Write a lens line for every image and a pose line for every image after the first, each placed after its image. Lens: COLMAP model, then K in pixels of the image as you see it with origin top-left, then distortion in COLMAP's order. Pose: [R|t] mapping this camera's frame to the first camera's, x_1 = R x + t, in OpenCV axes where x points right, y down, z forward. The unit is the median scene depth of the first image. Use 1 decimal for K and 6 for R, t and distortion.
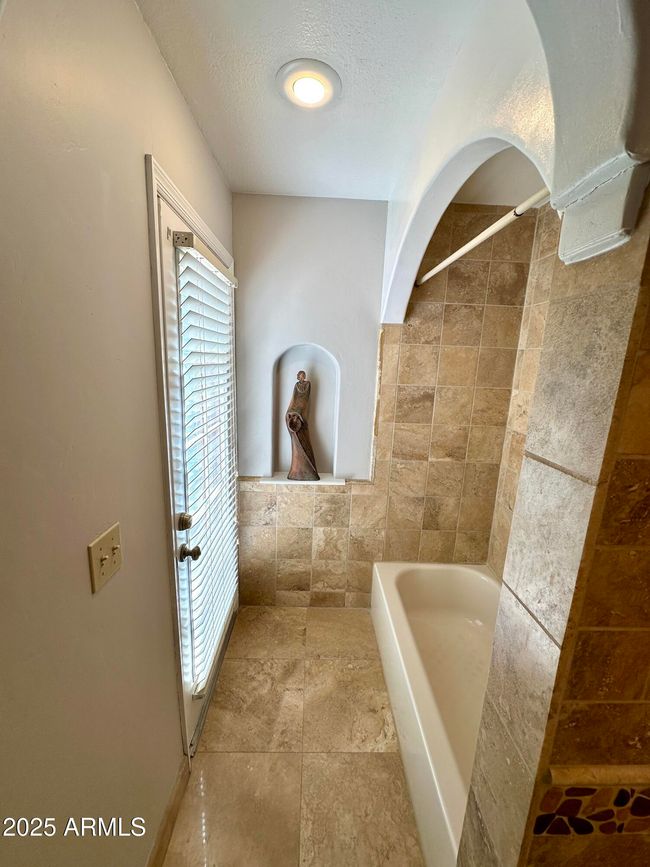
lens RADIAL K [[349.6, 0, 324.3], [0, 349.6, 434.4], [0, 0, 1]] dist [0.000263, 0.001063]
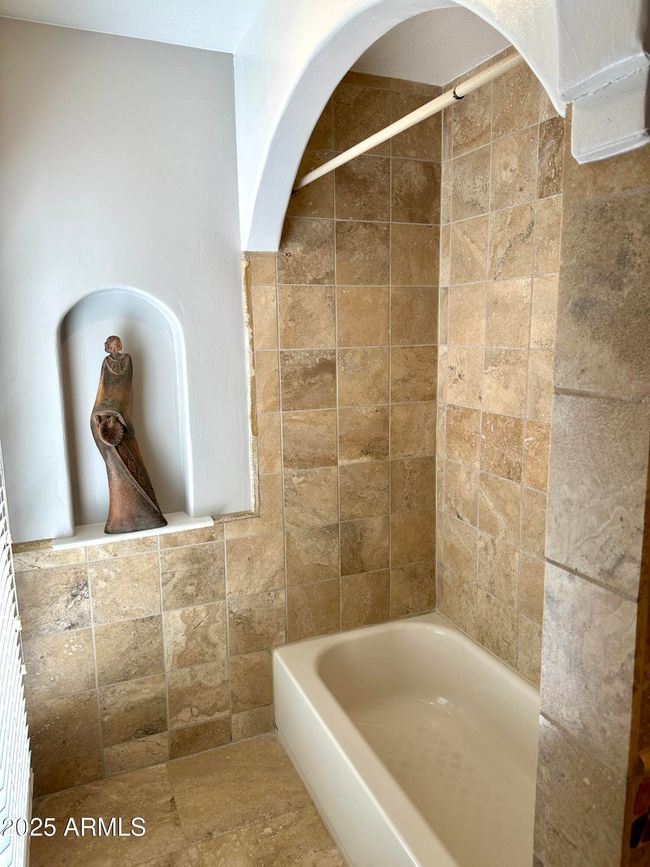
lens RADIAL K [[620.9, 0, 322.4], [0, 620.9, 432.3], [0, 0, 1]] dist [0.061278, -0.058126]
pose [[0.923807, -0.114923, 0.365202, -0.142159], [0.129315, 0.991489, -0.015106, 0.030523], [-0.360358, 0.061181, 0.930806, -0.048670]]
